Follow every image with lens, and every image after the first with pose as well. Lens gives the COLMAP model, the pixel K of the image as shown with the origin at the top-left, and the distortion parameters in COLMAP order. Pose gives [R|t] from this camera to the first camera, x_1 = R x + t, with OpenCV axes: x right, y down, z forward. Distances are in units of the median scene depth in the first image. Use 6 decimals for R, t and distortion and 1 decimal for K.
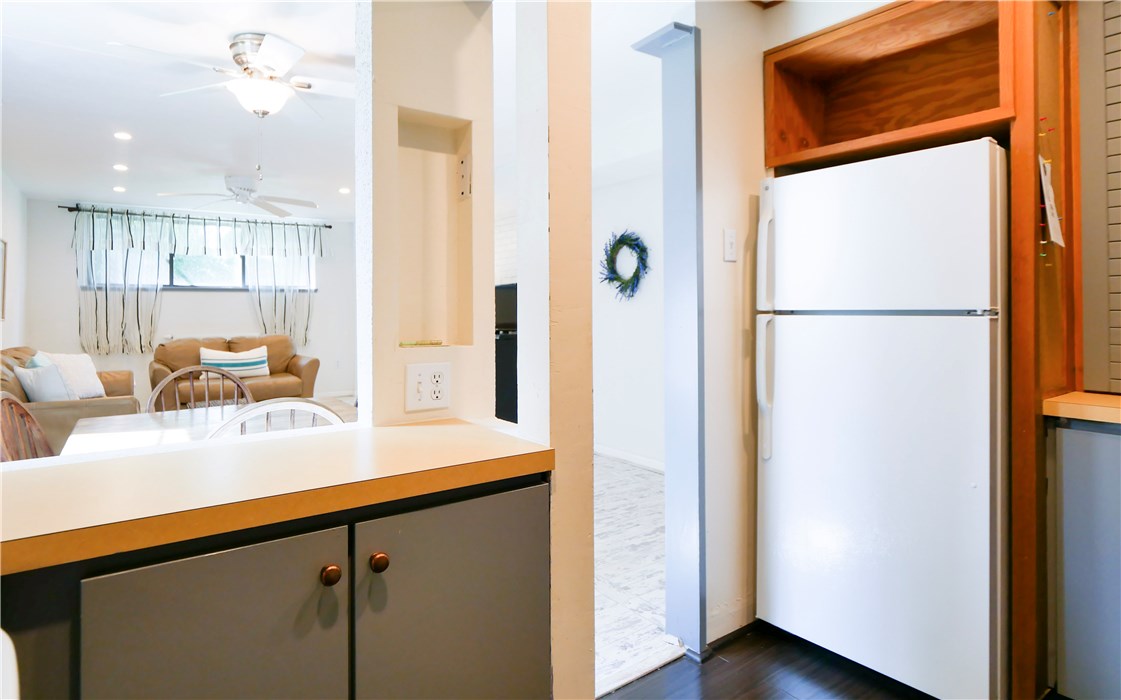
lens RADIAL K [[611.0, 0, 561.5], [0, 611.0, 295.6], [0, 0, 1]] dist [-0.002317, -0.000803]
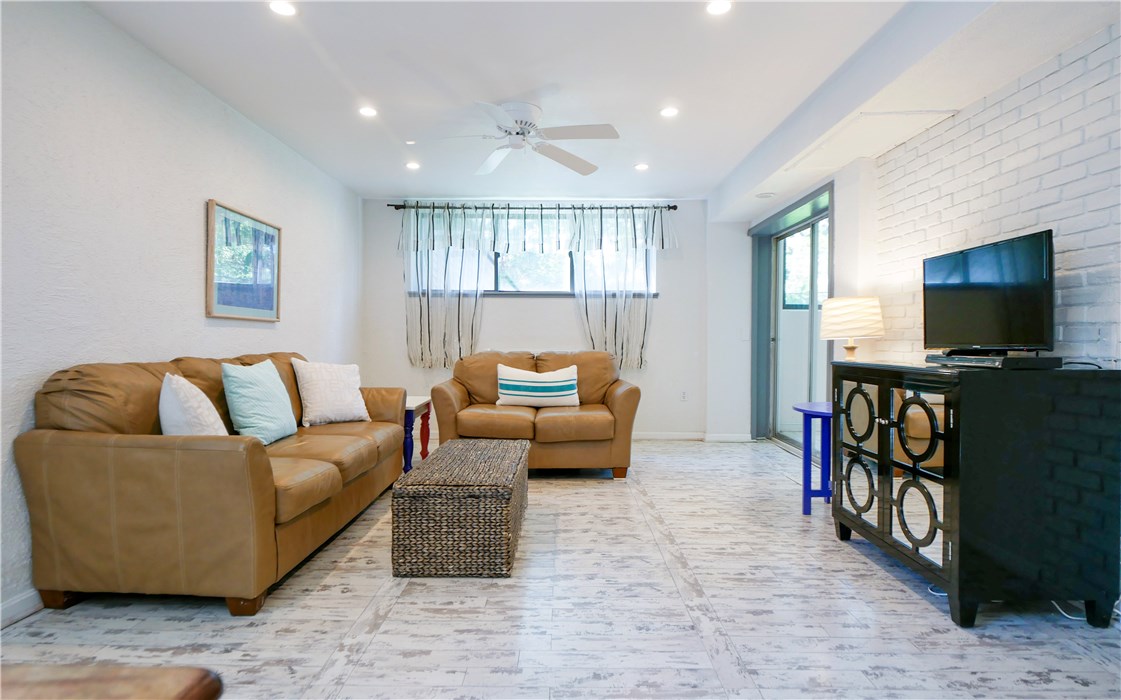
lens RADIAL K [[588.1, 0, 556.2], [0, 588.1, 348.0], [0, 0, 1]] dist [-0.002134, -0.000315]
pose [[0.802456, 0.021235, -0.596333, -0.083909], [-0.000802, 0.999404, 0.034510, 0.036489], [0.596710, -0.027214, 0.801995, 0.413736]]
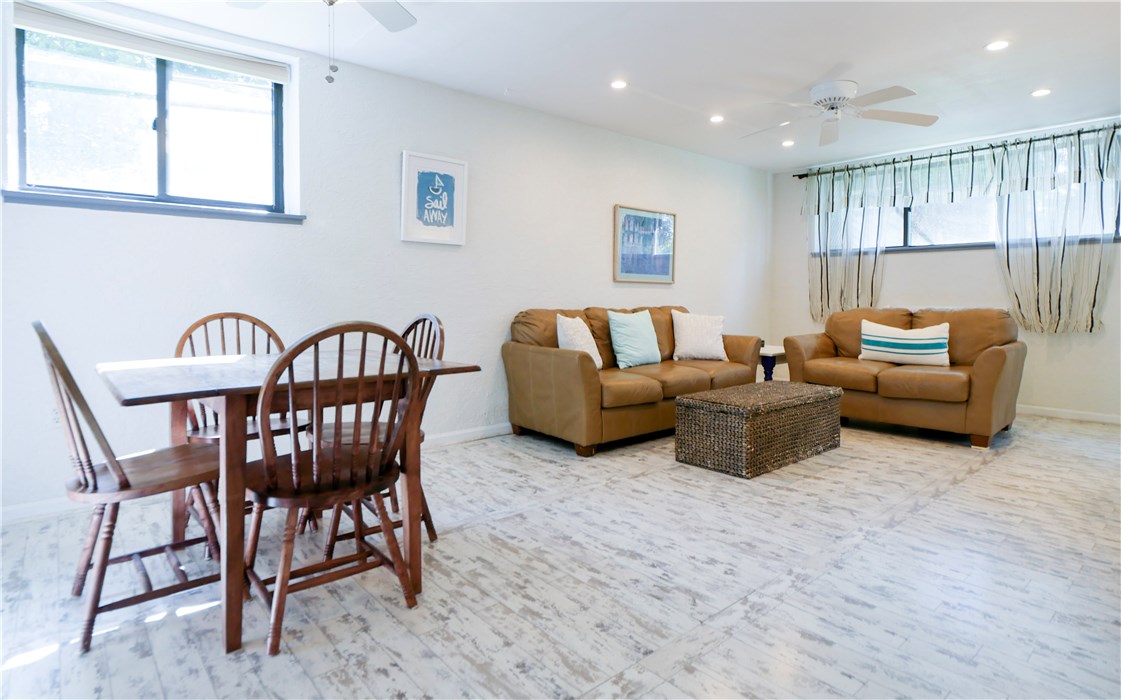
lens RADIAL K [[600.2, 0, 564.1], [0, 600.2, 312.4], [0, 0, 1]] dist [-0.002660, -0.001176]
pose [[0.087211, 0.033668, -0.995621, 0.141356], [0.014755, 0.999275, 0.035084, 0.039288], [0.996081, -0.017750, 0.086651, 0.500931]]
